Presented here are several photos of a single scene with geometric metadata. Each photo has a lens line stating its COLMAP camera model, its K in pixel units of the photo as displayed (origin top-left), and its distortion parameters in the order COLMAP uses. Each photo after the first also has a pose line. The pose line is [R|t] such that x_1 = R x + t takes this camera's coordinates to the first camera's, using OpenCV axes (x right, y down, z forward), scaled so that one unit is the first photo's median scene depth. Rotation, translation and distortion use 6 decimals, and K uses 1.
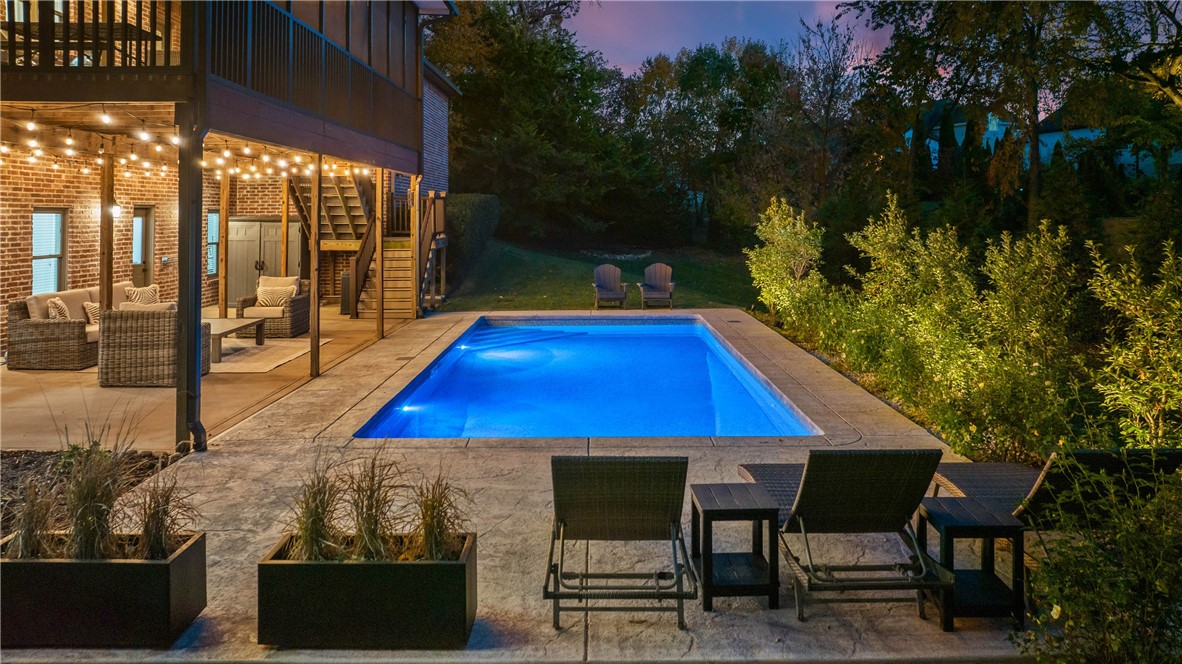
lens RADIAL K [[833.9, 0, 587.7], [0, 833.9, 326.9], [0, 0, 1]] dist [-0.020909, 0.002909]
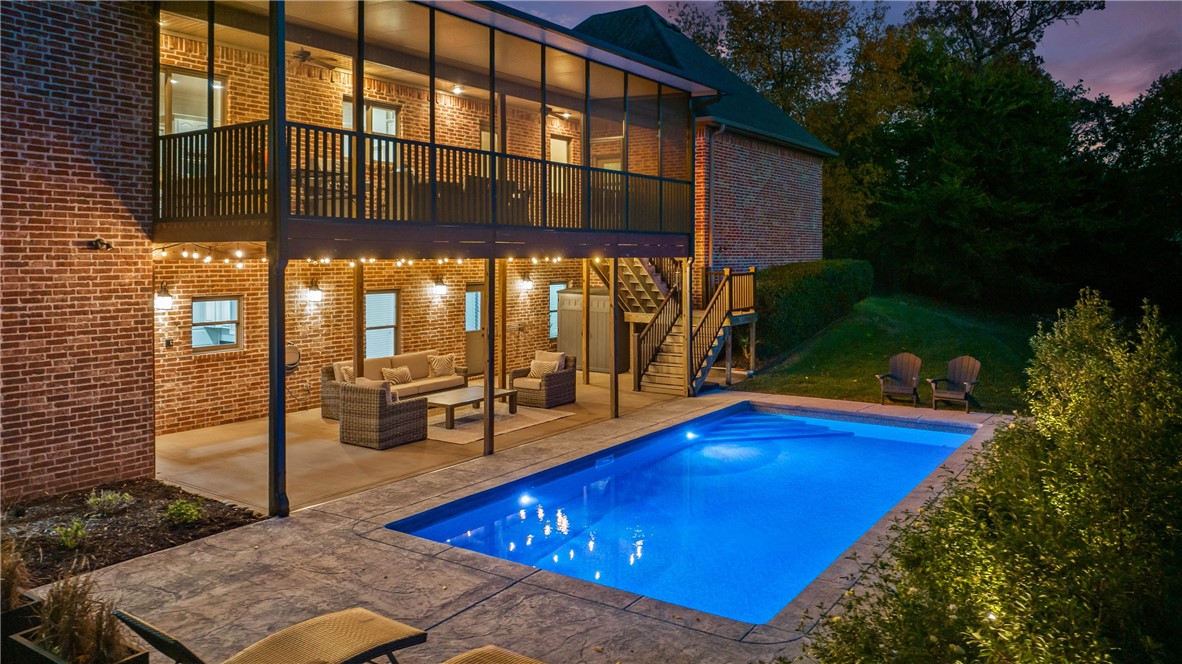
lens RADIAL K [[833.9, 0, 590.3], [0, 833.9, 335.9], [0, 0, 1]] dist [-0.020909, 0.002909]
pose [[0.819252, 0.052683, -0.571008, 0.268499], [-0.073069, 0.997244, -0.012827, -0.062191], [0.568759, 0.052232, 0.820844, 0.103214]]
